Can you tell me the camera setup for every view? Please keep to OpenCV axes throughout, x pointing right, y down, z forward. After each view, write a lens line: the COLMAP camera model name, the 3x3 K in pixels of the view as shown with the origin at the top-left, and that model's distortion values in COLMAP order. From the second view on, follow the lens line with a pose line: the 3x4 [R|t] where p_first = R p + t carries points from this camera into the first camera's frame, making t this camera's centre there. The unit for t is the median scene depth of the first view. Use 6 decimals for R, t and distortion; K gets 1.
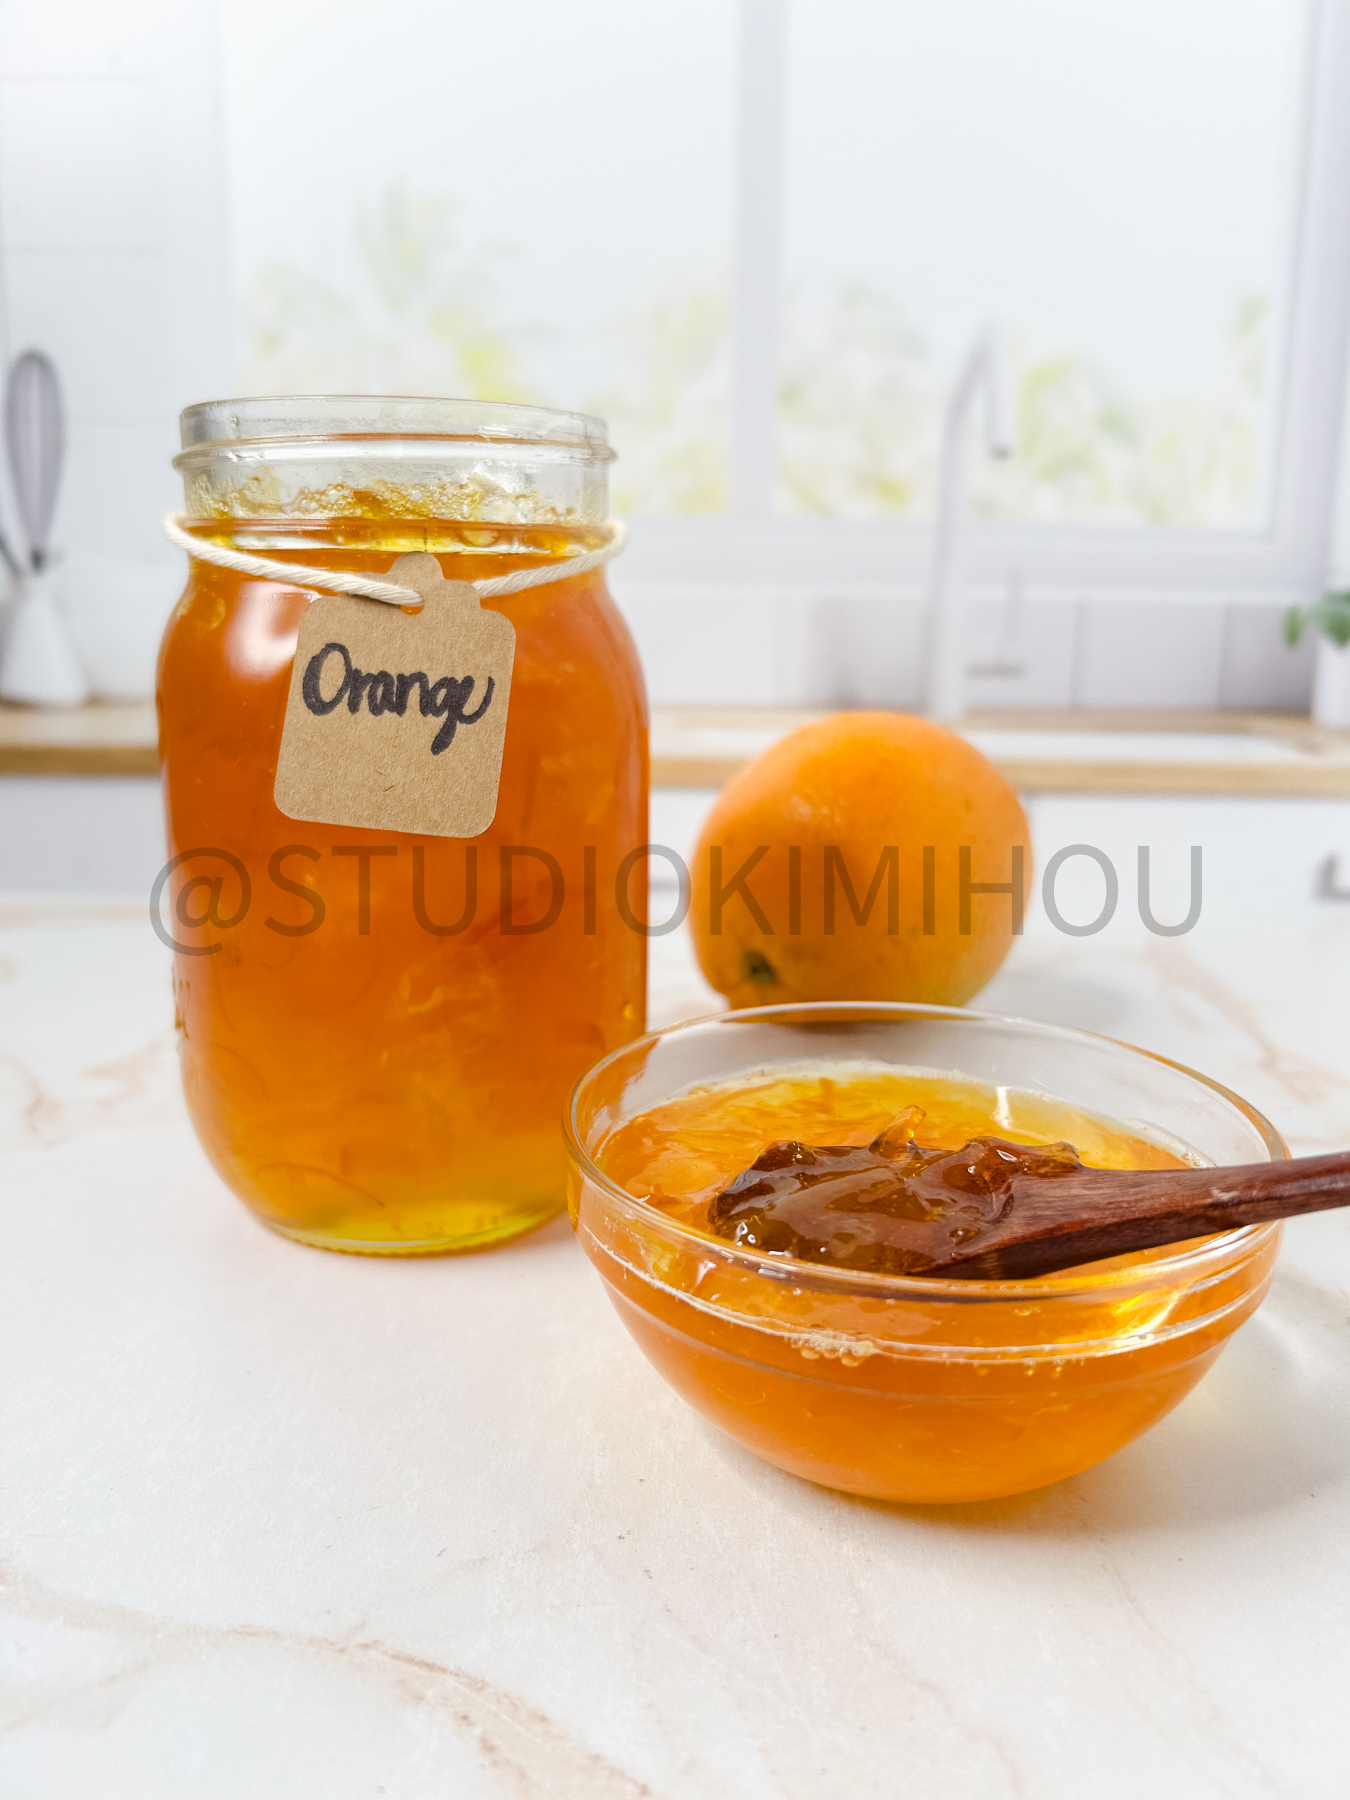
lens RADIAL K [[1456.3, 0, 679.6], [0, 1456.3, 898.0], [0, 0, 1]] dist [0.151807, -0.525635]
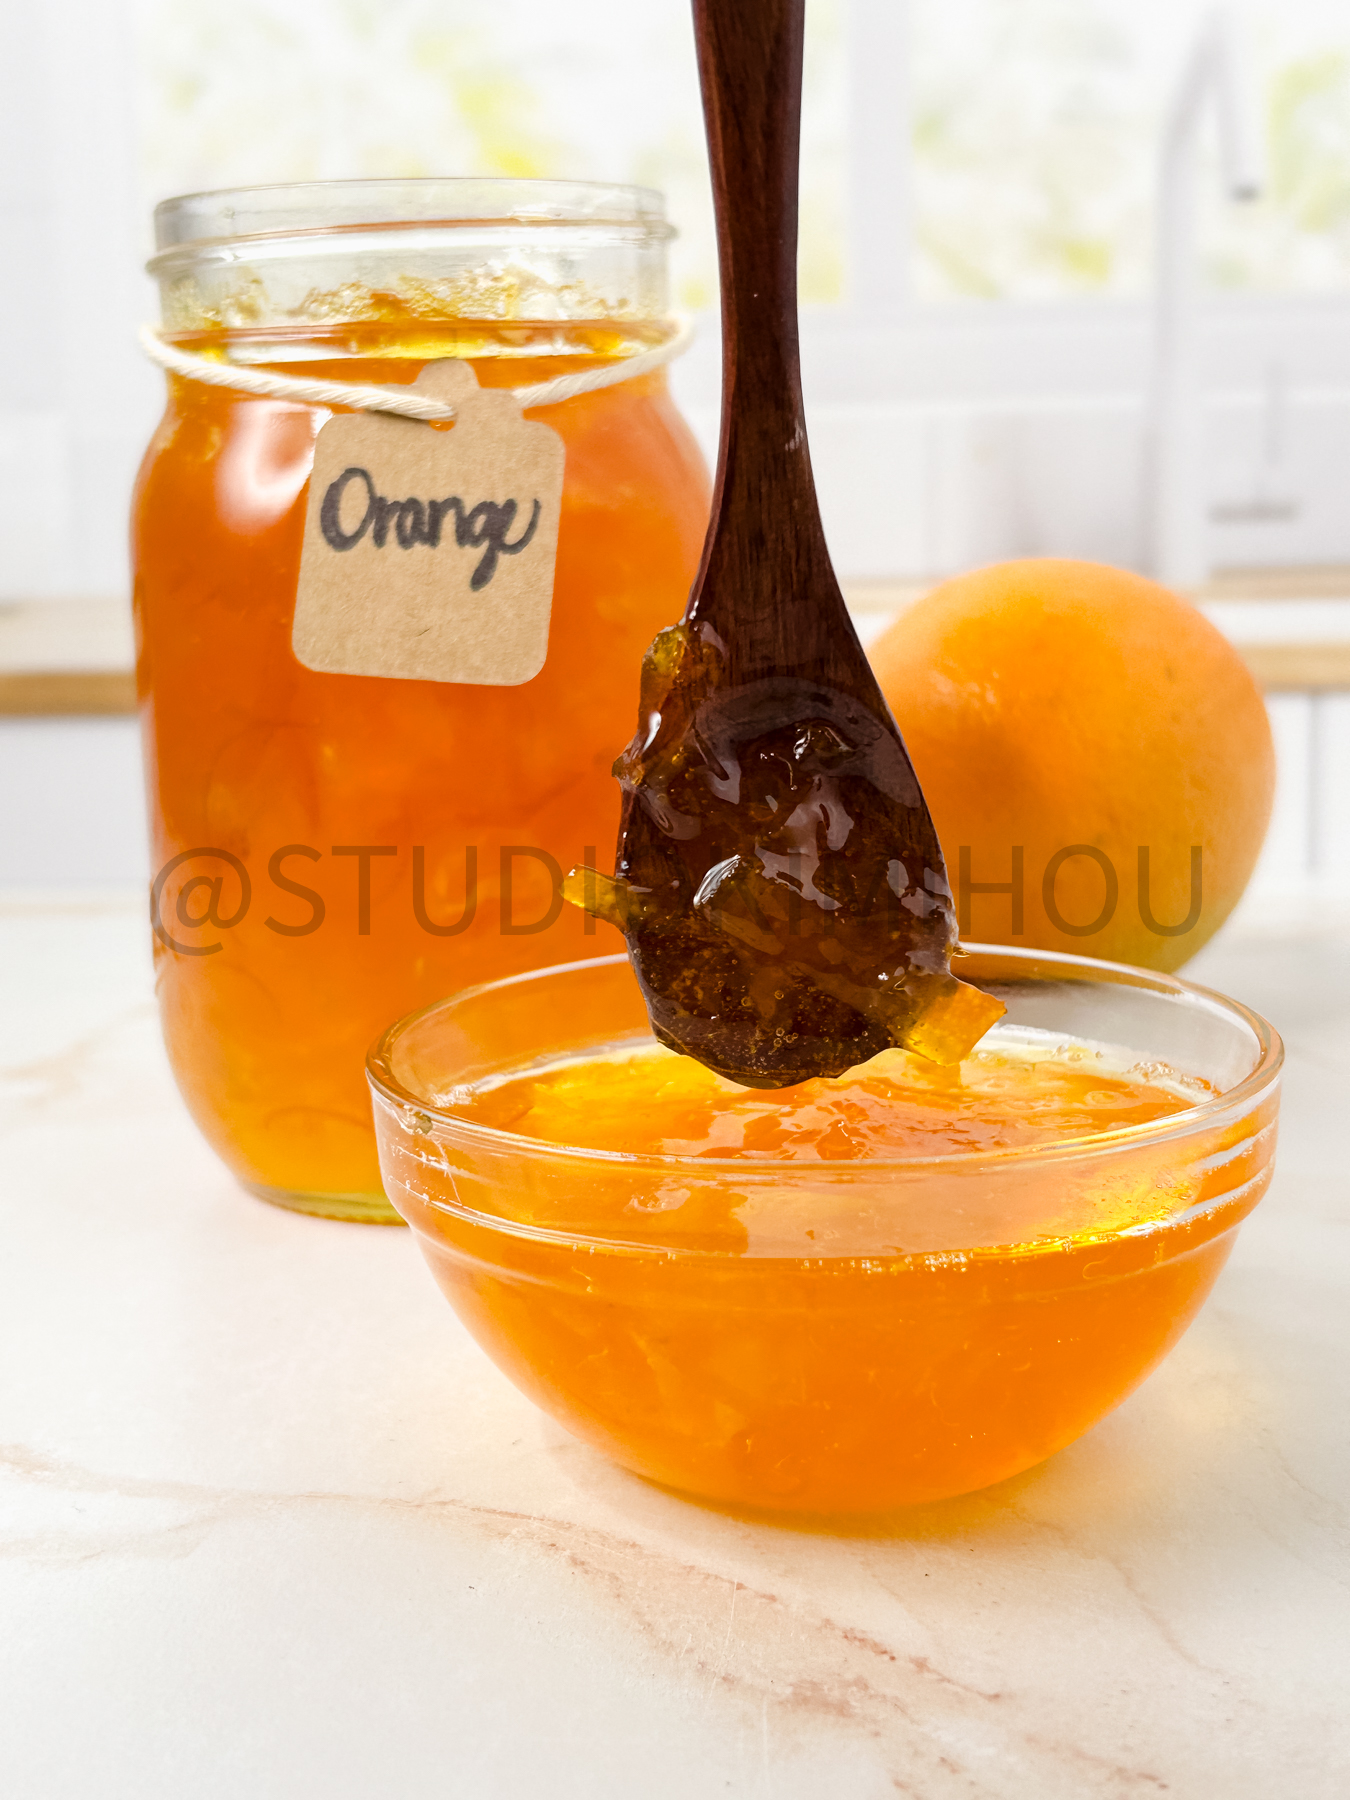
lens RADIAL K [[2643.8, 0, 666.3], [0, 2643.8, 901.5], [0, 0, 1]] dist [0.213520, -0.864581]
pose [[0.997642, -0.032871, -0.060241, 0.031875], [0.030438, 0.998700, -0.040883, 0.147711], [0.061506, 0.038953, 0.997346, -0.526395]]
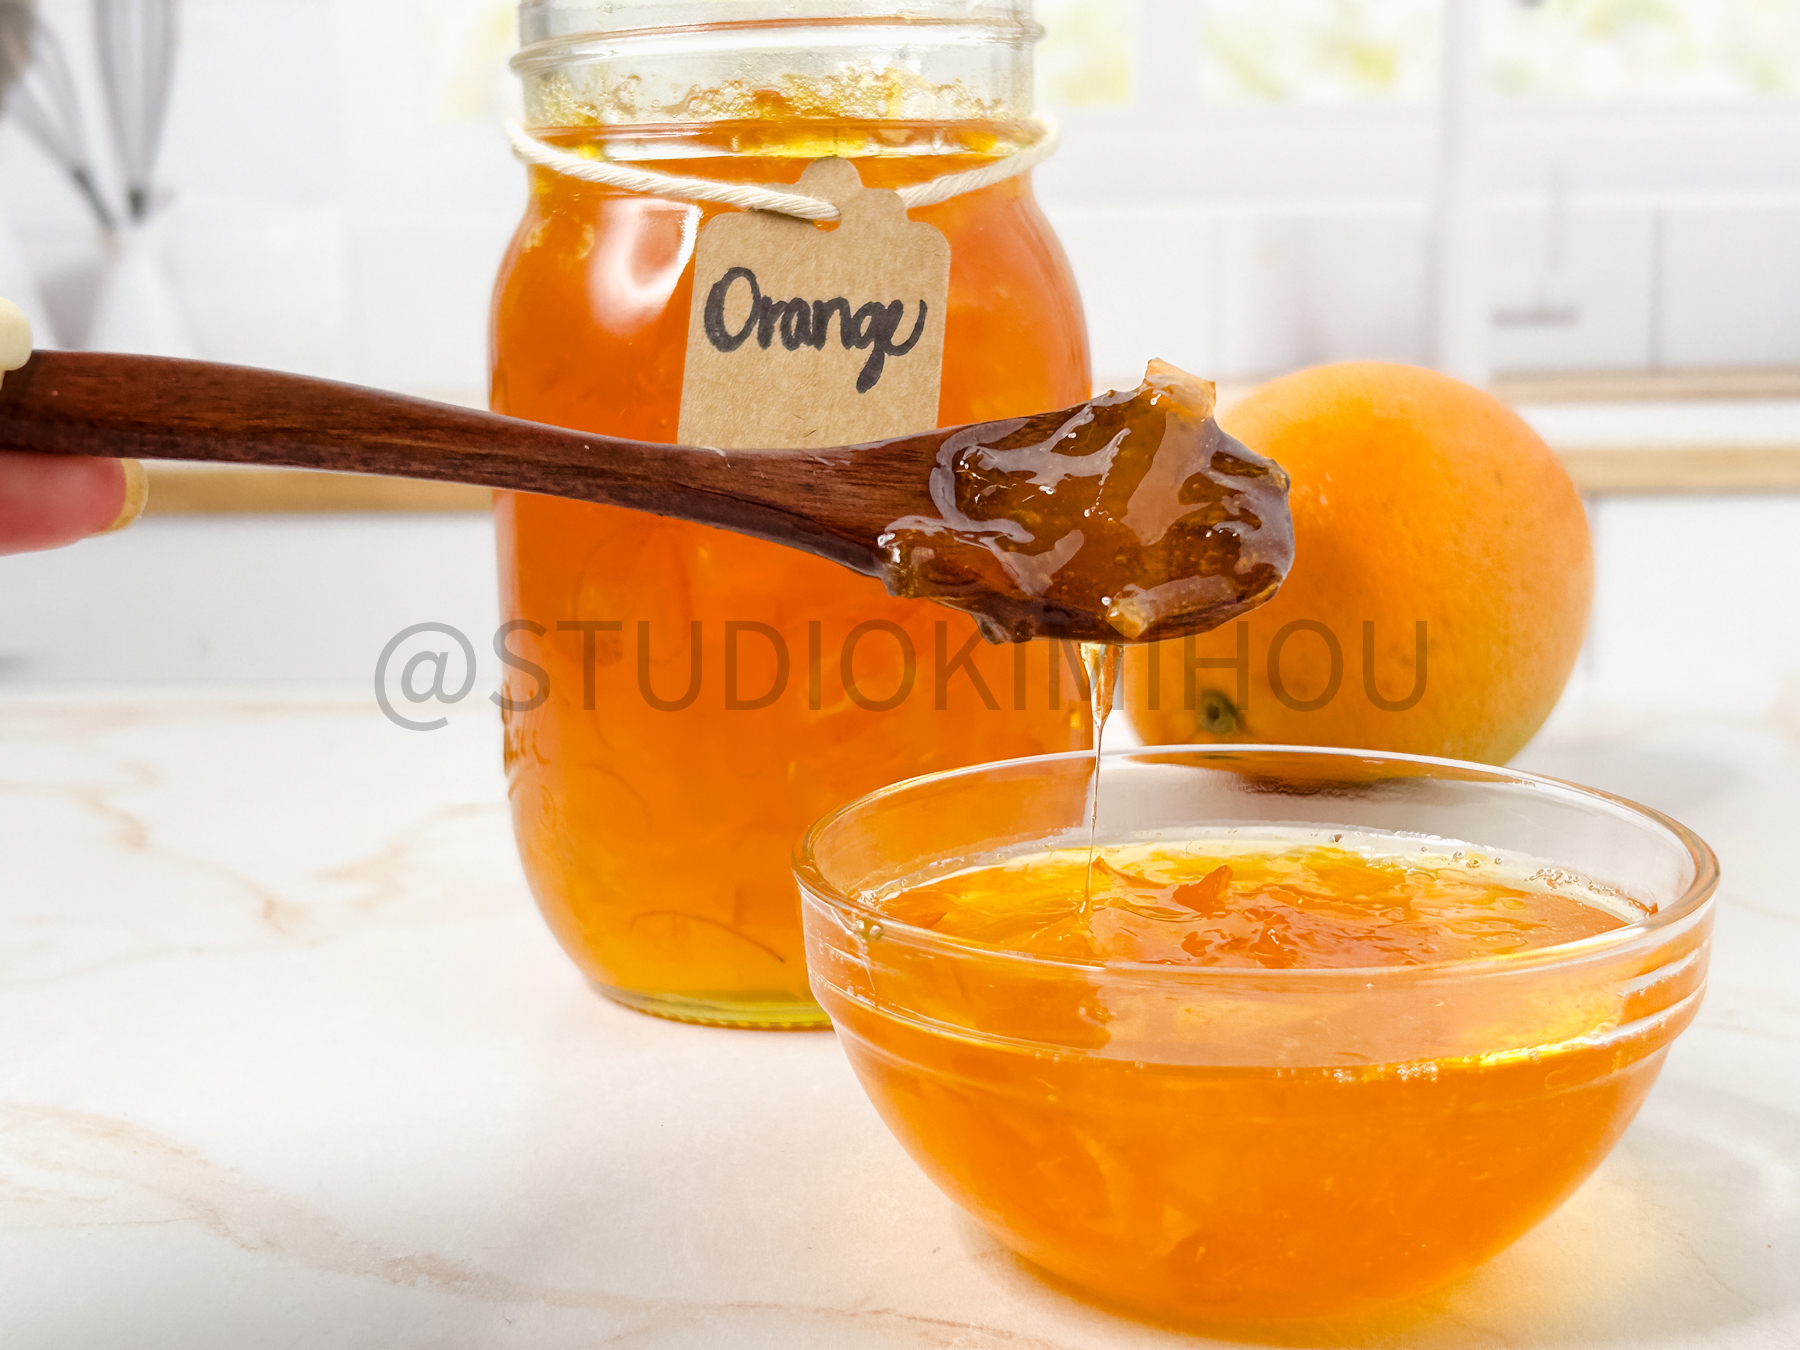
lens RADIAL K [[2643.8, 0, 925.8], [0, 2643.8, 708.1], [0, 0, 1]] dist [0.213520, -0.864581]
pose [[0.999347, -0.029132, -0.021355, -0.100008], [0.028355, 0.998956, -0.035821, 0.139084], [0.022377, 0.035193, 0.999130, -0.525113]]
